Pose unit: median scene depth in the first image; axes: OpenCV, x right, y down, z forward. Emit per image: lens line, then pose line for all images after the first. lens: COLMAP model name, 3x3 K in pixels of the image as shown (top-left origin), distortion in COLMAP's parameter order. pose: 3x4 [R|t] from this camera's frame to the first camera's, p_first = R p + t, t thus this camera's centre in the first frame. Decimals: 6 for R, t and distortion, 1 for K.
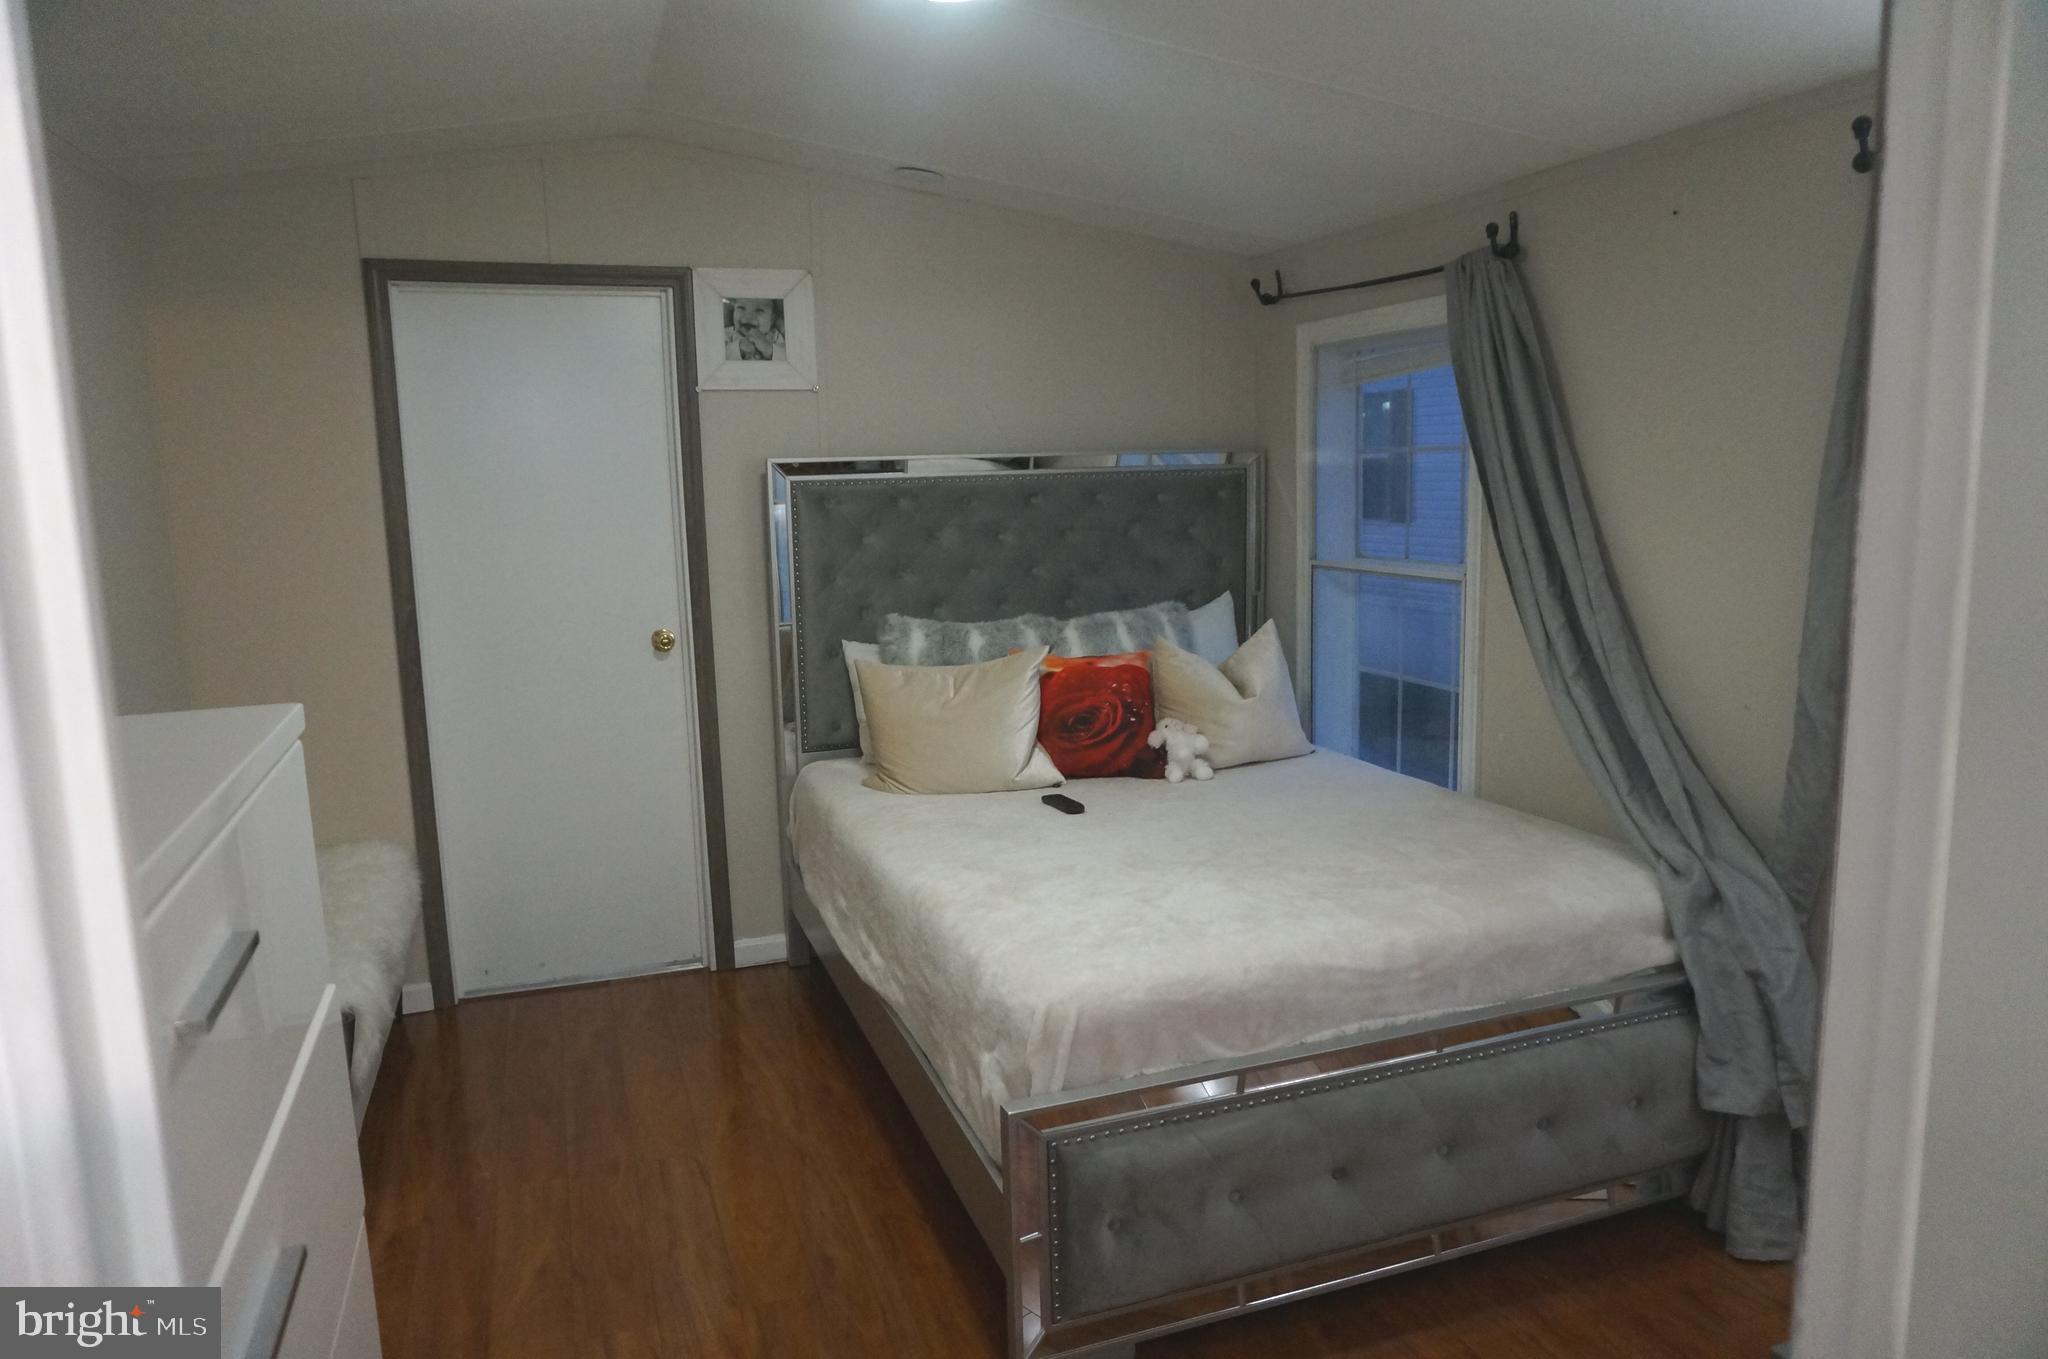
lens RADIAL K [[1365.7, 0, 1022.3], [0, 1365.7, 676.1], [0, 0, 1]] dist [-0.041577, 0.028110]
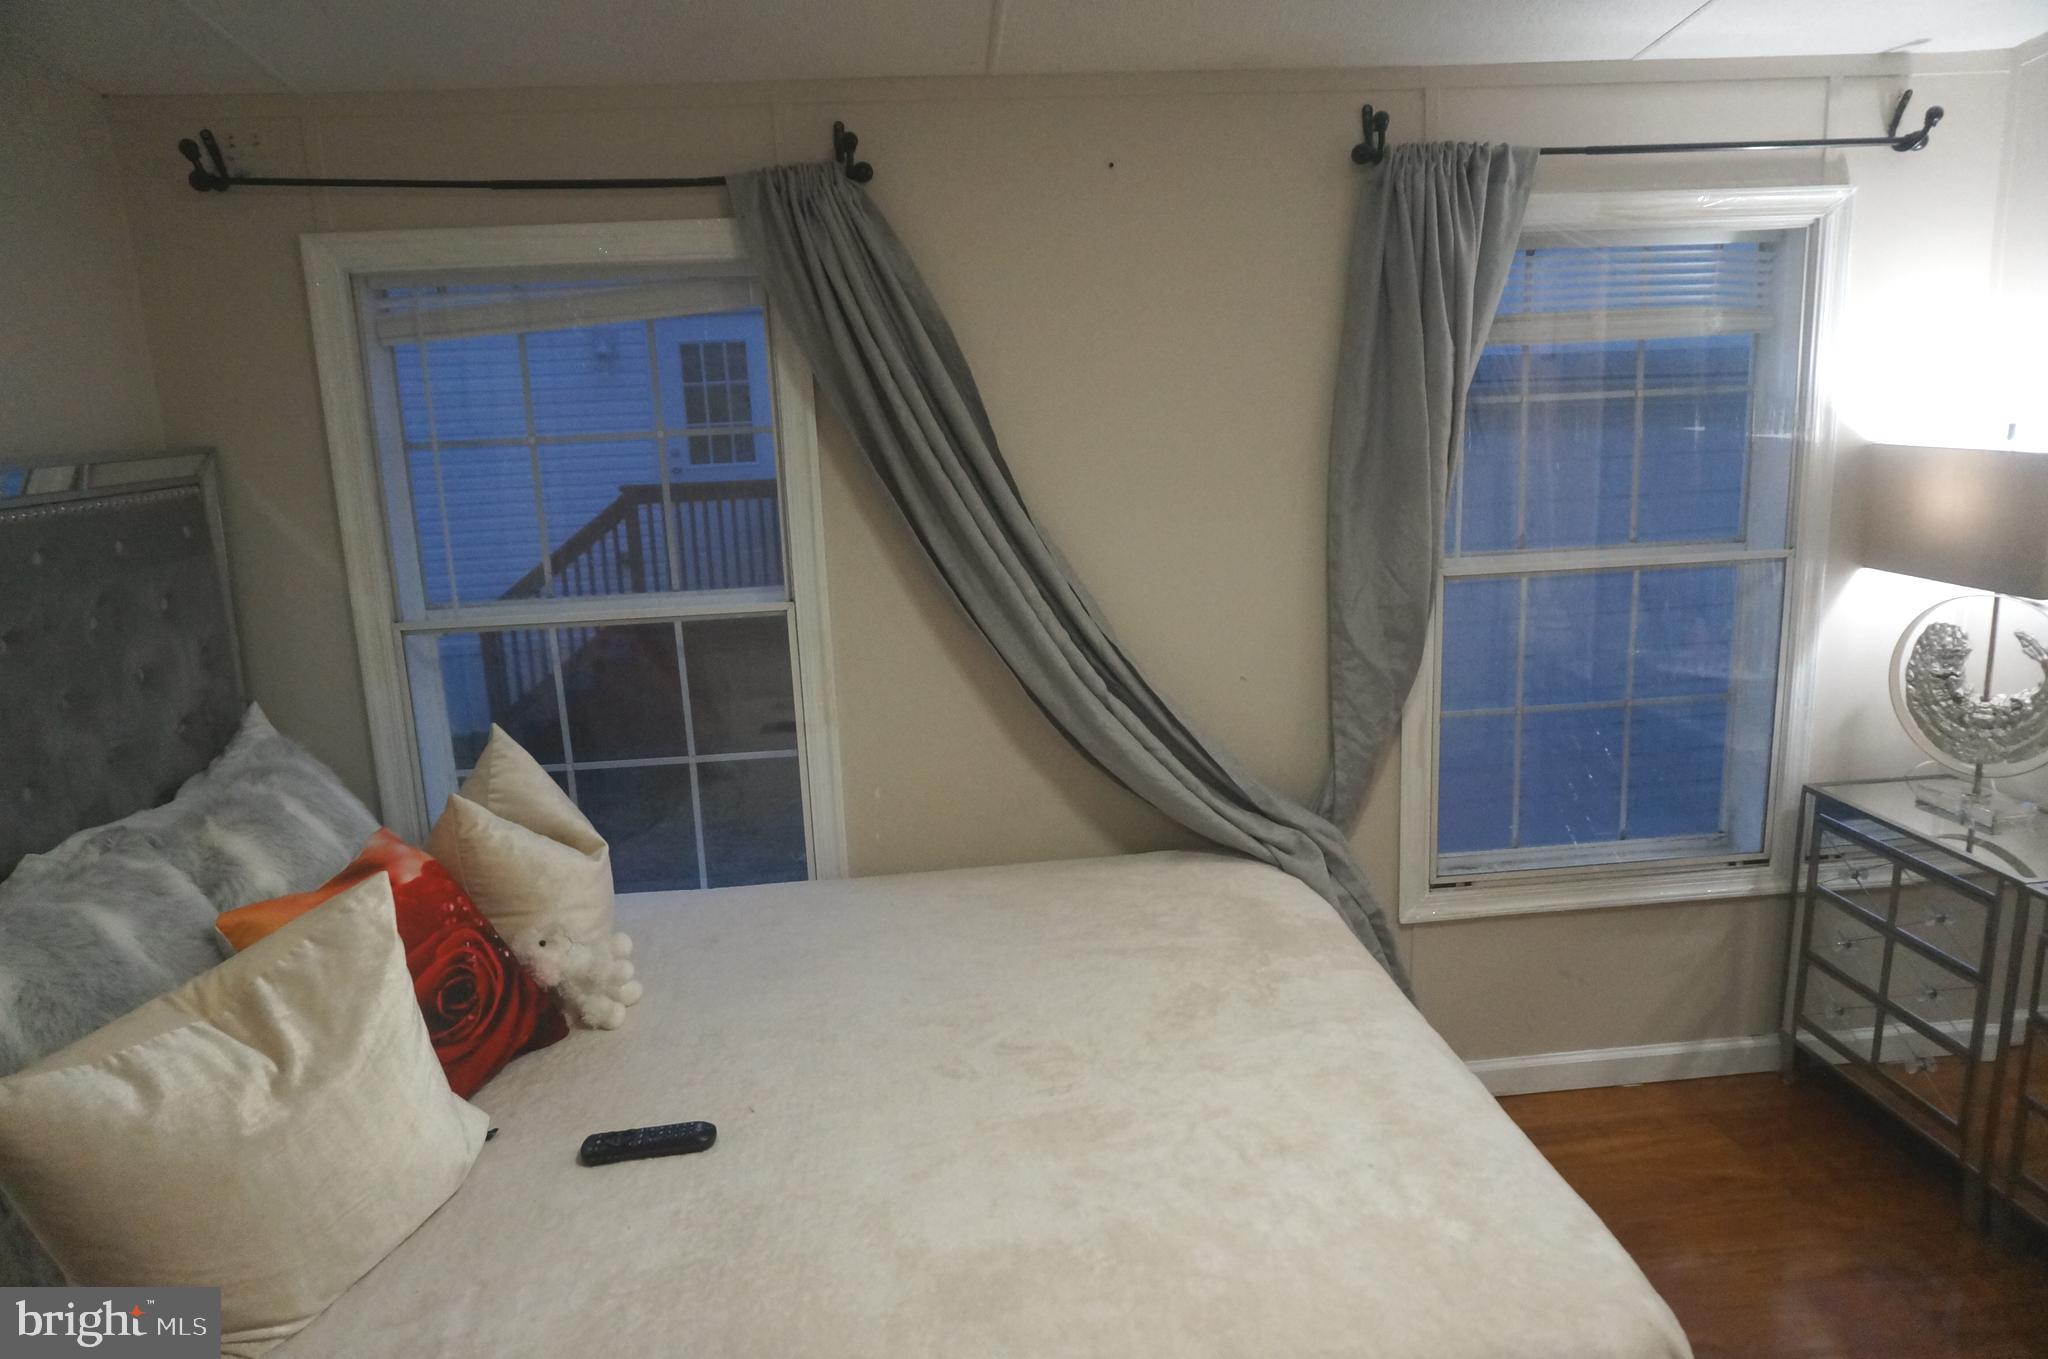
lens RADIAL K [[1365.7, 0, 1020.0], [0, 1365.7, 684.4], [0, 0, 1]] dist [-0.041577, 0.028110]
pose [[0.252387, -0.186765, 0.949431, -0.370727], [0.181339, 0.972941, 0.143184, -0.116191], [-0.950483, 0.136031, 0.279425, 0.684294]]
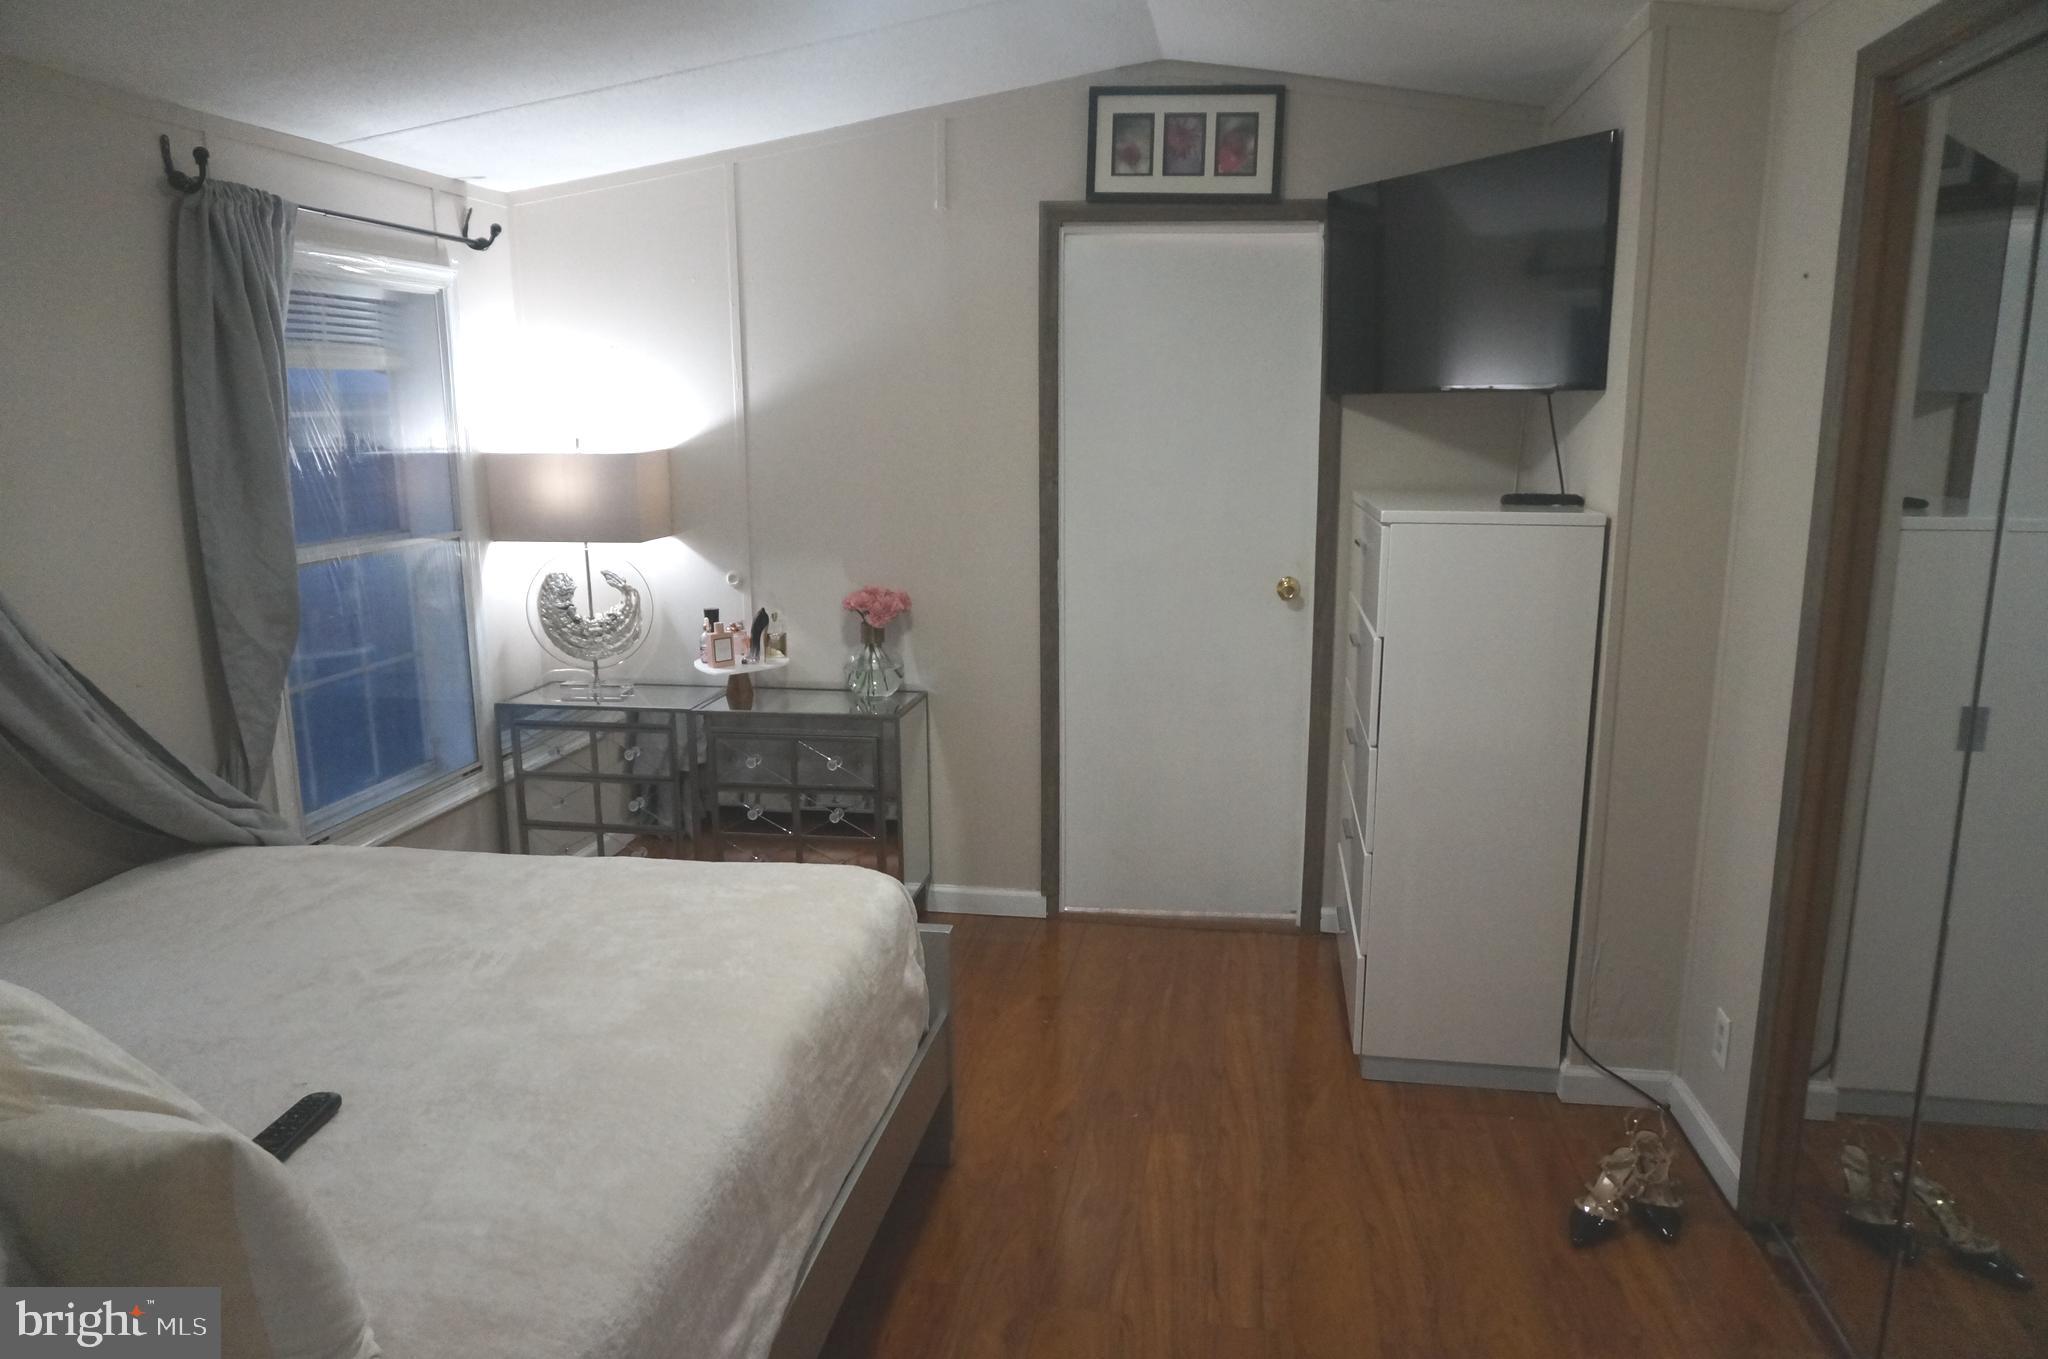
lens RADIAL K [[1365.7, 0, 1039.6], [0, 1365.7, 686.0], [0, 0, 1]] dist [-0.041577, 0.028110]
pose [[-0.880791, -0.058197, 0.469915, -0.405748], [0.104831, 0.943824, 0.313381, -0.171132], [-0.461754, 0.325285, -0.825211, 1.184118]]
